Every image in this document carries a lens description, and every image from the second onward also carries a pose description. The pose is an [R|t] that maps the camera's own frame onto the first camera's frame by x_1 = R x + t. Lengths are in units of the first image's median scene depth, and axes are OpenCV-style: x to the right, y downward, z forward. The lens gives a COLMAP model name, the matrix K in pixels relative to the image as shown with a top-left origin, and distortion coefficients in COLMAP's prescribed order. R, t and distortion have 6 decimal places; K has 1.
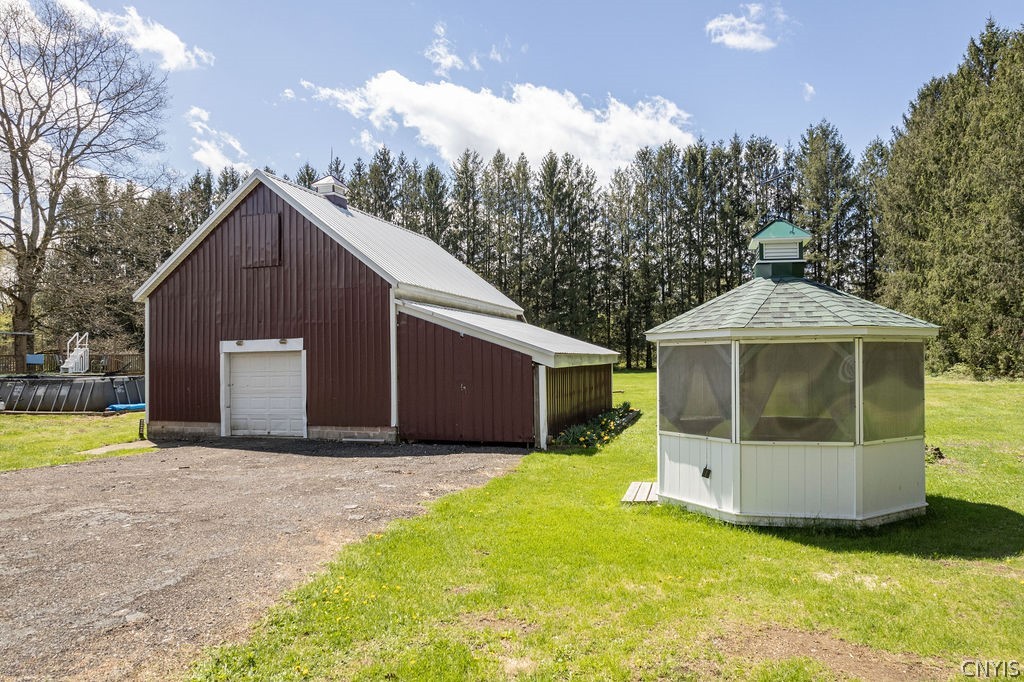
lens RADIAL K [[635.0, 0, 512.0], [0, 635.0, 341.0], [0, 0, 1]] dist [-0.001531, -0.000047]
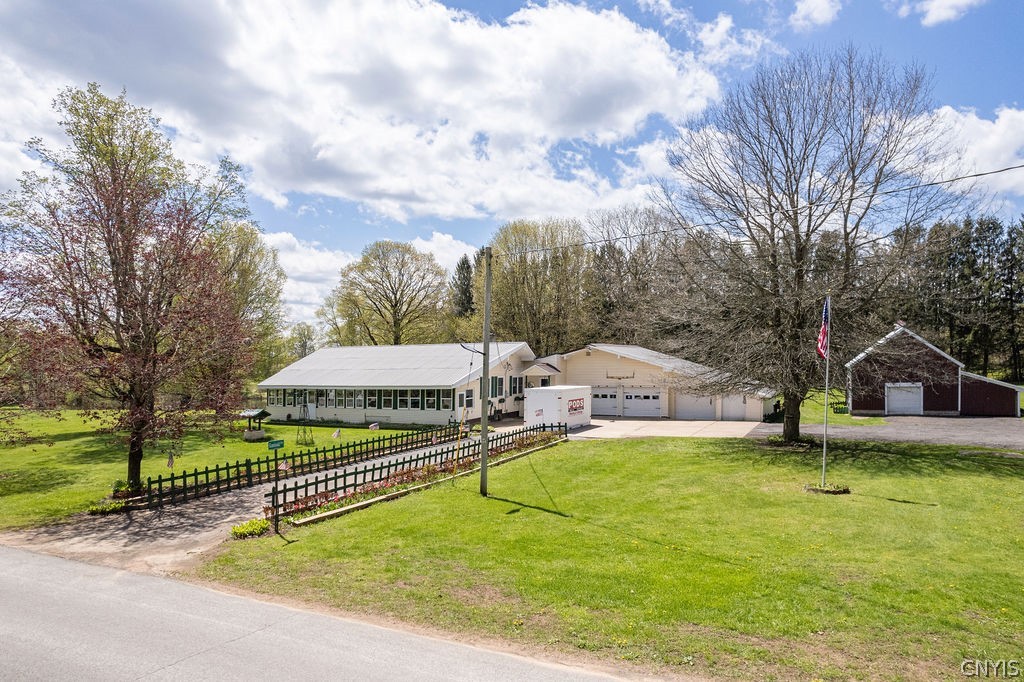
lens RADIAL K [[658.2, 0, 499.1], [0, 658.2, 345.7], [0, 0, 1]] dist [-0.008895, -0.000224]
pose [[0.984691, -0.000869, -0.174307, -1.549581], [-0.000442, 0.999972, -0.007484, -0.137869], [0.174309, 0.007447, 0.984663, -2.178367]]
